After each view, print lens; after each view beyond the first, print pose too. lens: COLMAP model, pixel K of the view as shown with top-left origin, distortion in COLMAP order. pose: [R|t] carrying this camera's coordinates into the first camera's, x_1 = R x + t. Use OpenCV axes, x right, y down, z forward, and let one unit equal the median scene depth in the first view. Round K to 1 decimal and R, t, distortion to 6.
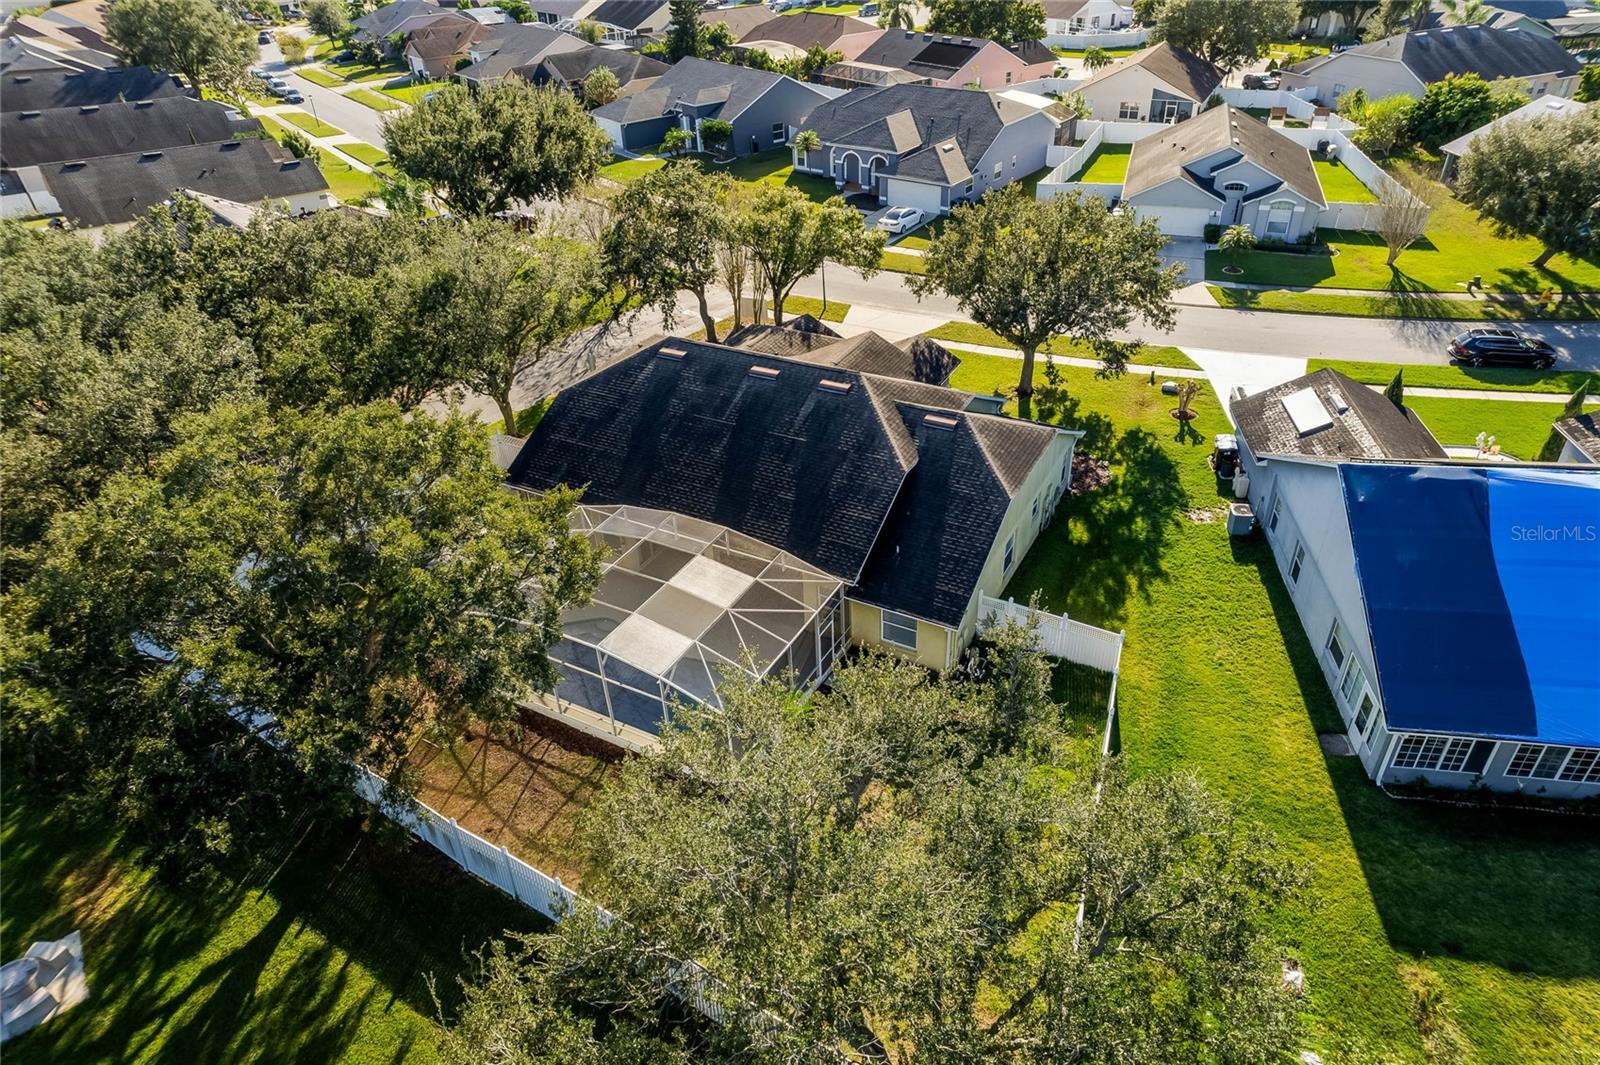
lens RADIAL K [[994.3, 0, 807.9], [0, 994.3, 527.4], [0, 0, 1]] dist [-0.056765, 0.064648]
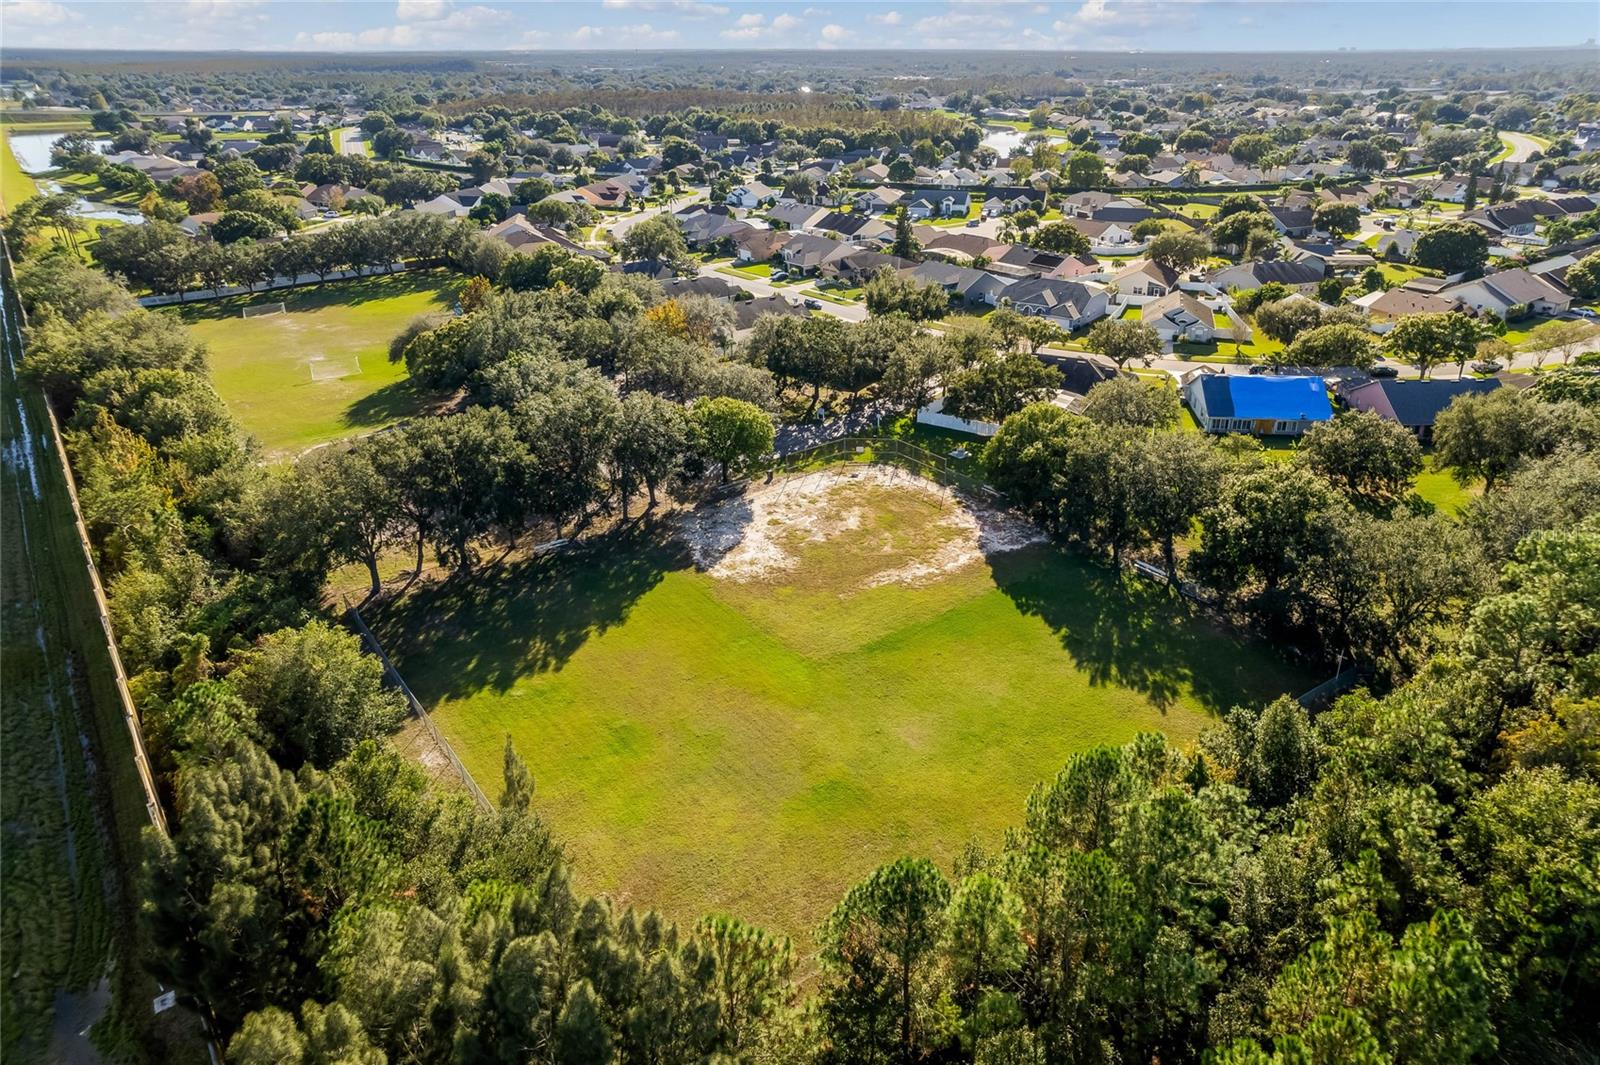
lens RADIAL K [[1059.4, 0, 800.0], [0, 1059.4, 532.5], [0, 0, 1]] dist [-0.064017, 0.075460]
pose [[0.999565, 0.015817, 0.024912, -0.579543], [-0.012011, 0.989195, -0.146112, 0.563026], [-0.026954, 0.145749, 0.988954, -1.484543]]
